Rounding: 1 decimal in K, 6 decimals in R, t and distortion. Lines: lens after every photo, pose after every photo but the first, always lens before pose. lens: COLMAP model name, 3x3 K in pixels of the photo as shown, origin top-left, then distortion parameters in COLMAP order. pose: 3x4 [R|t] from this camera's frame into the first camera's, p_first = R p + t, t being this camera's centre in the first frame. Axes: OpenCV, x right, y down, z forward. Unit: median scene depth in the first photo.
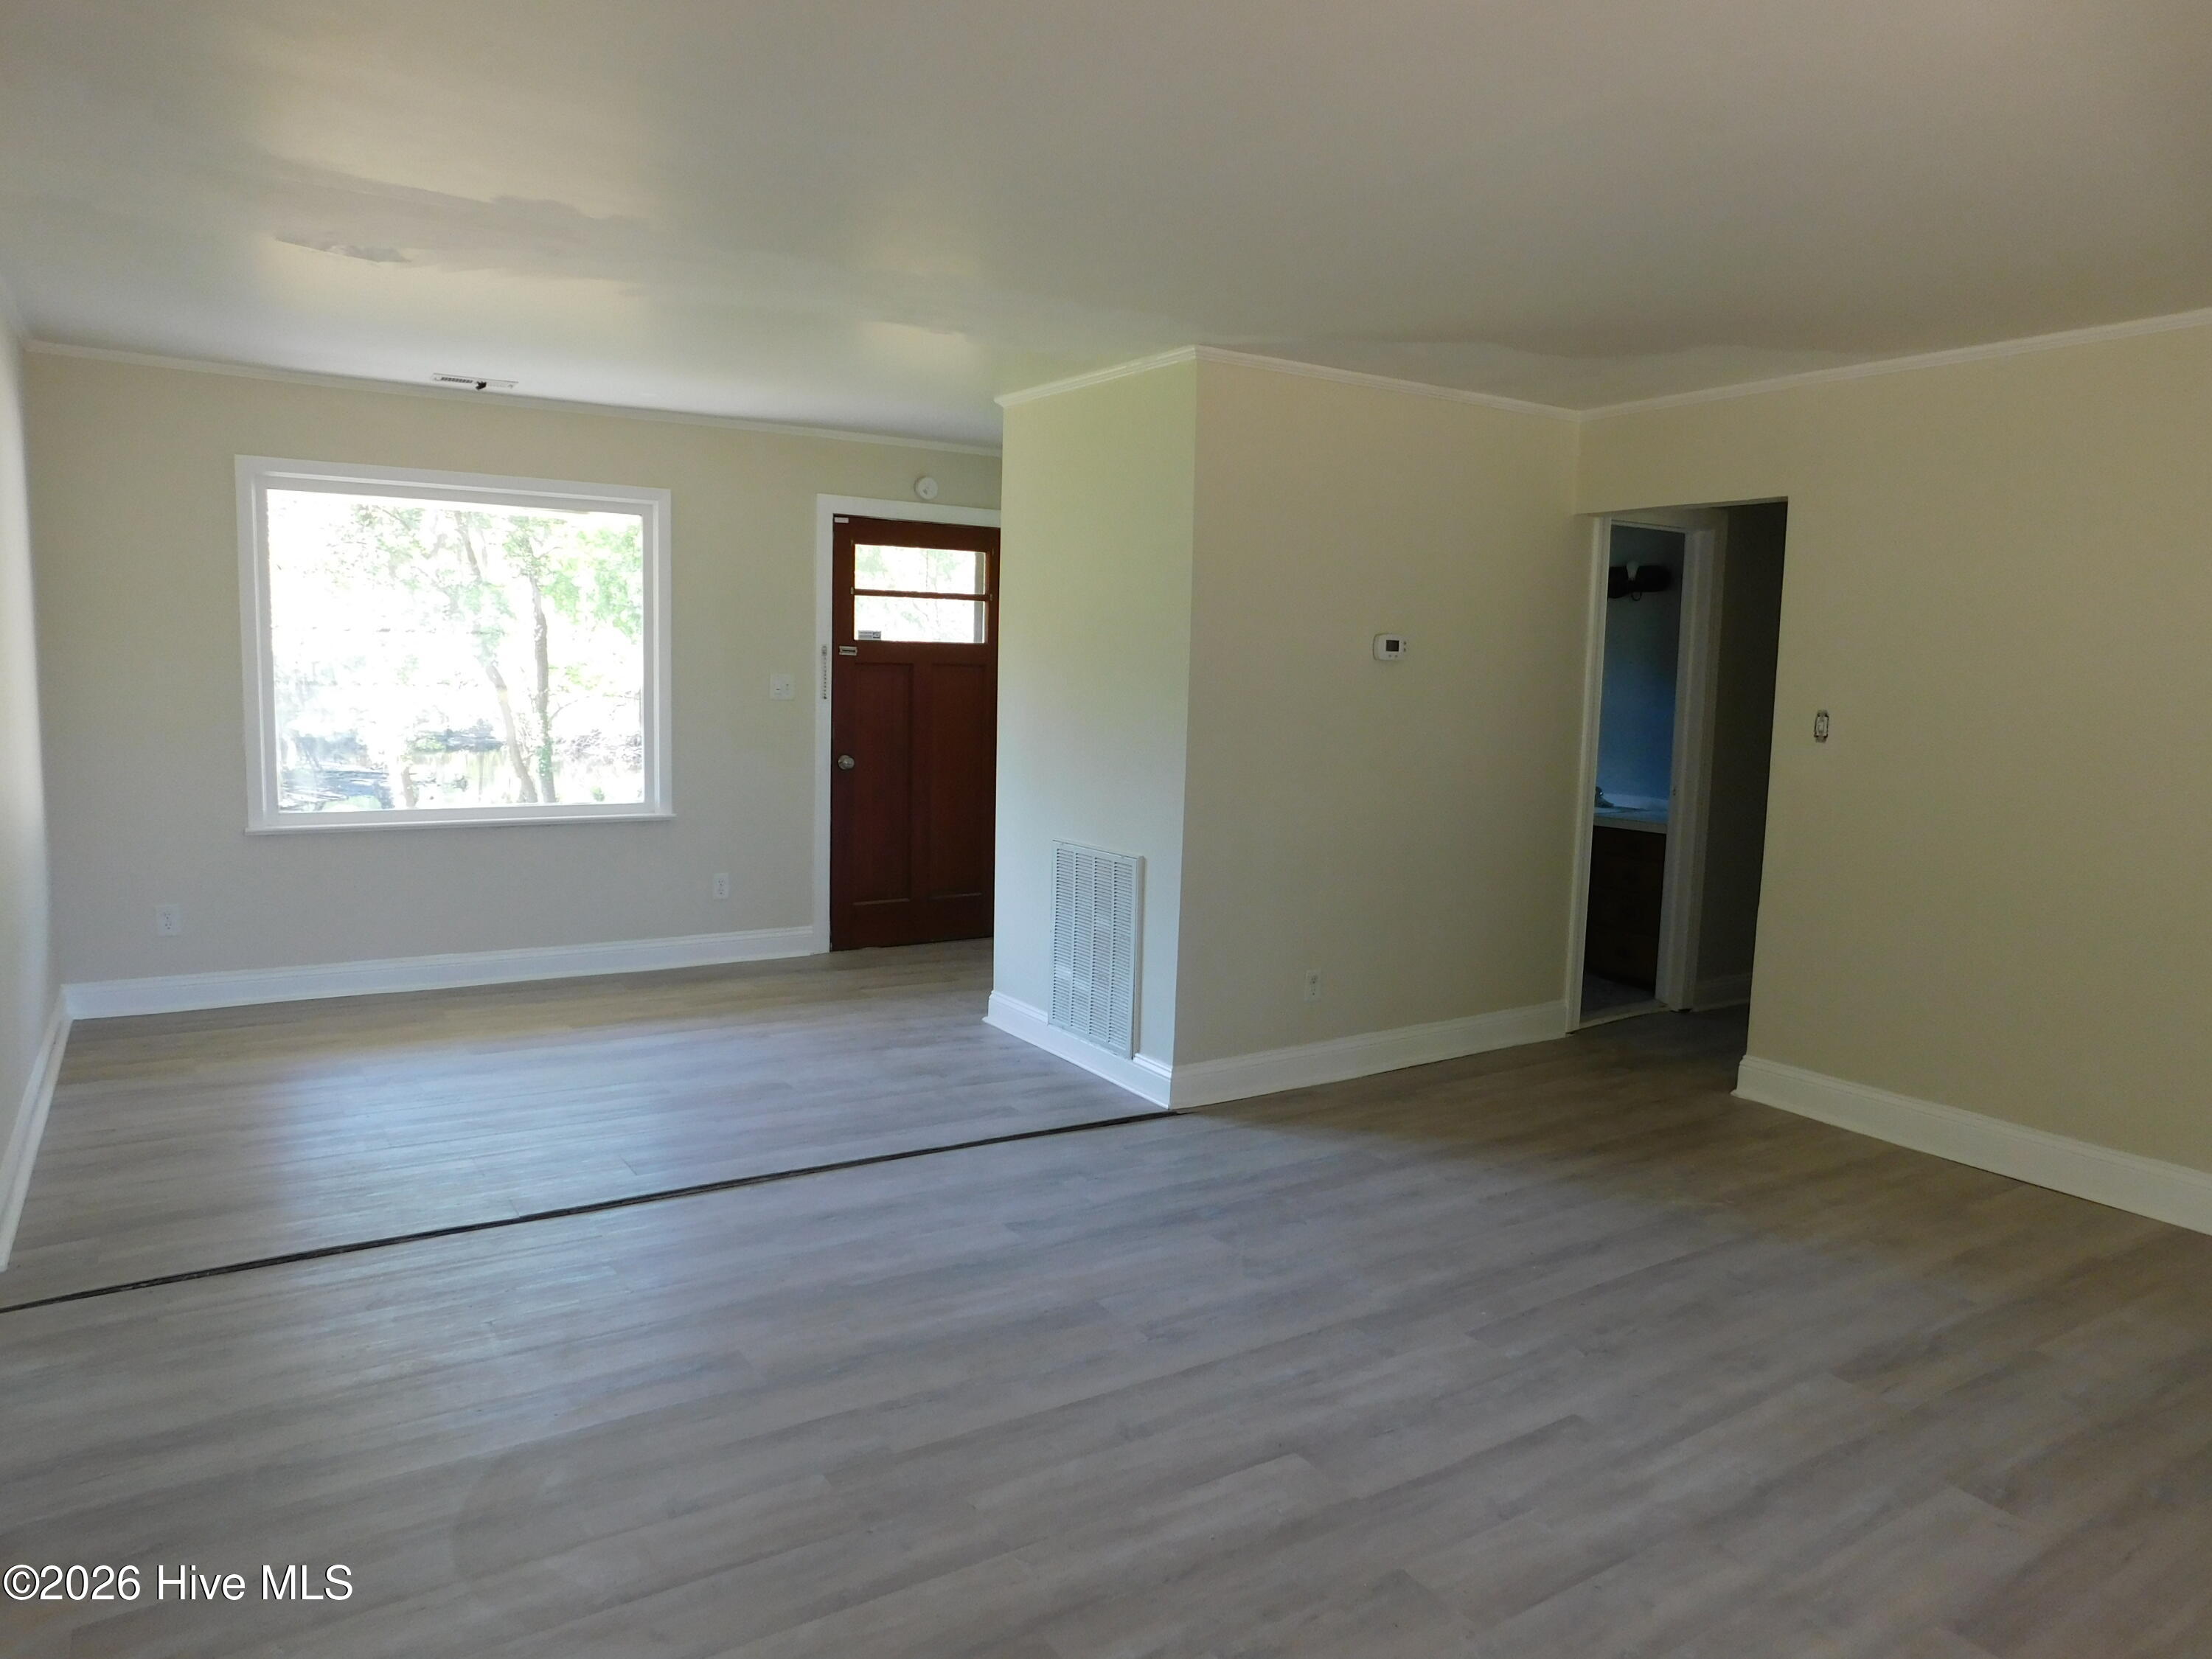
lens RADIAL K [[1452.2, 0, 1104.6], [0, 1452.2, 811.2], [0, 0, 1]] dist [-0.075789, 0.057947]
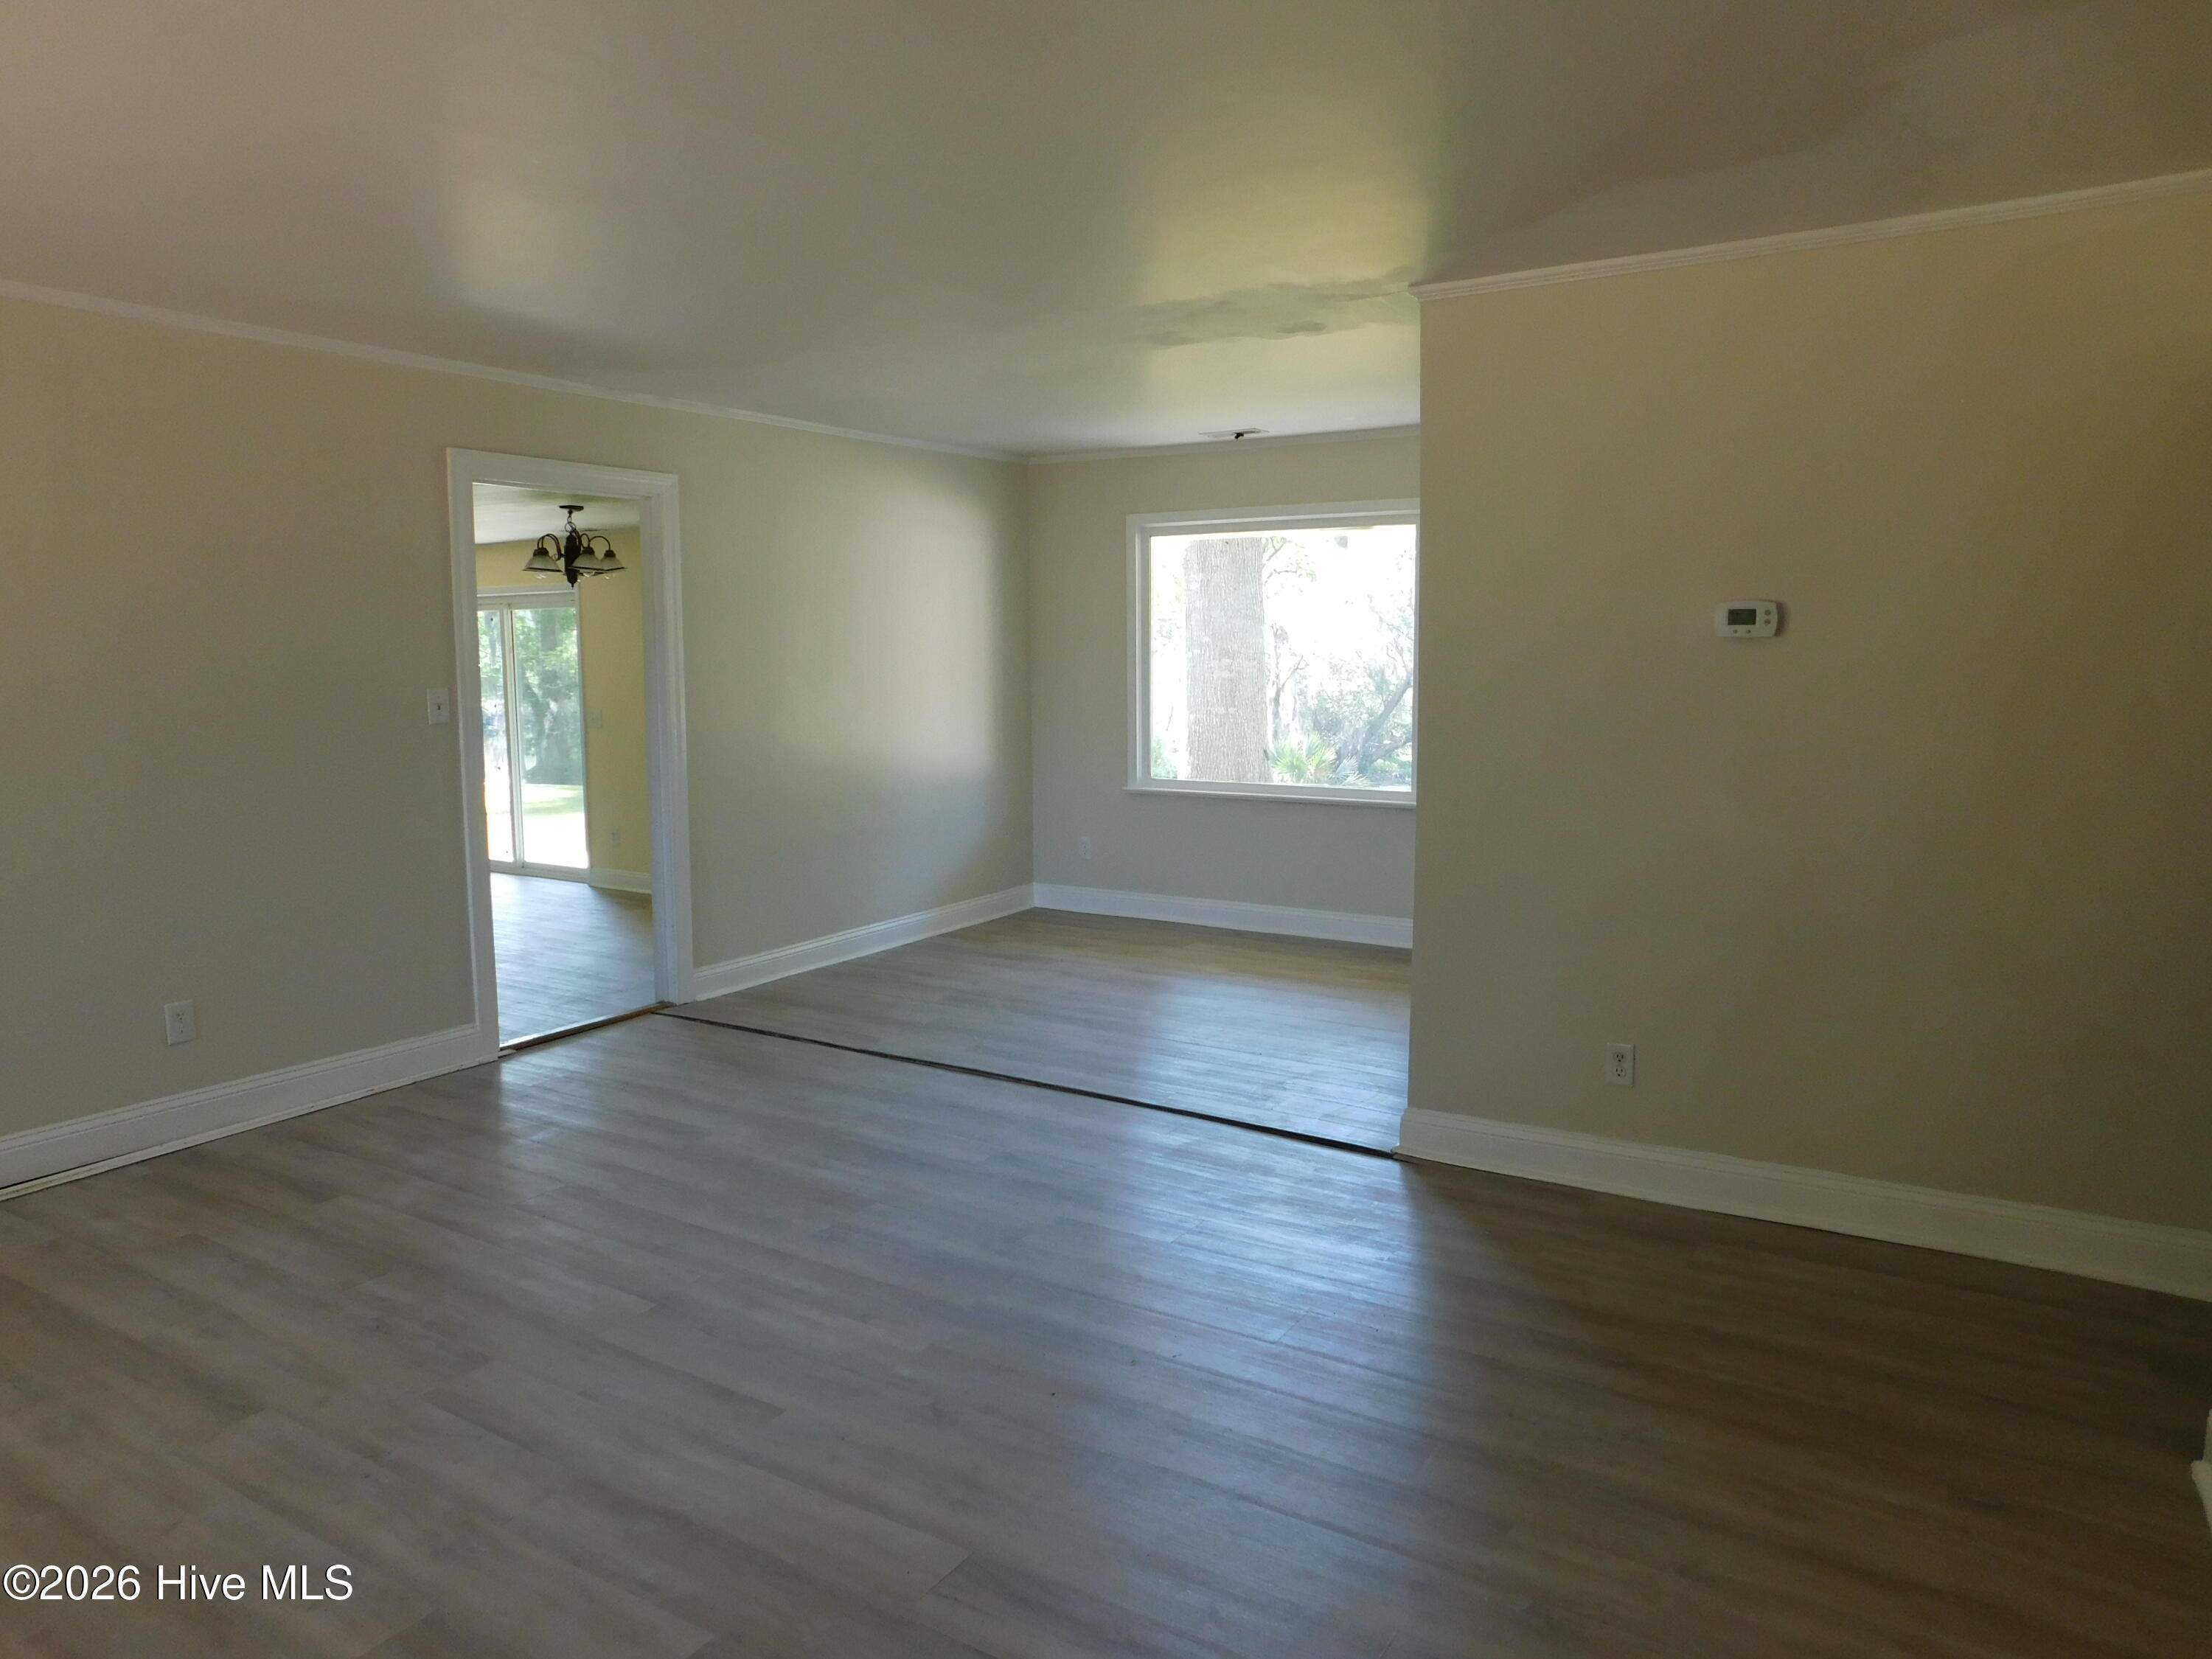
lens RADIAL K [[1452.2, 0, 1100.7], [0, 1452.2, 819.0], [0, 0, 1]] dist [-0.075789, 0.057947]
pose [[0.422387, 0.076339, -0.903195, 1.023202], [-0.078026, 0.995811, 0.047678, -0.035262], [0.903051, 0.050334, 0.426574, 0.607393]]
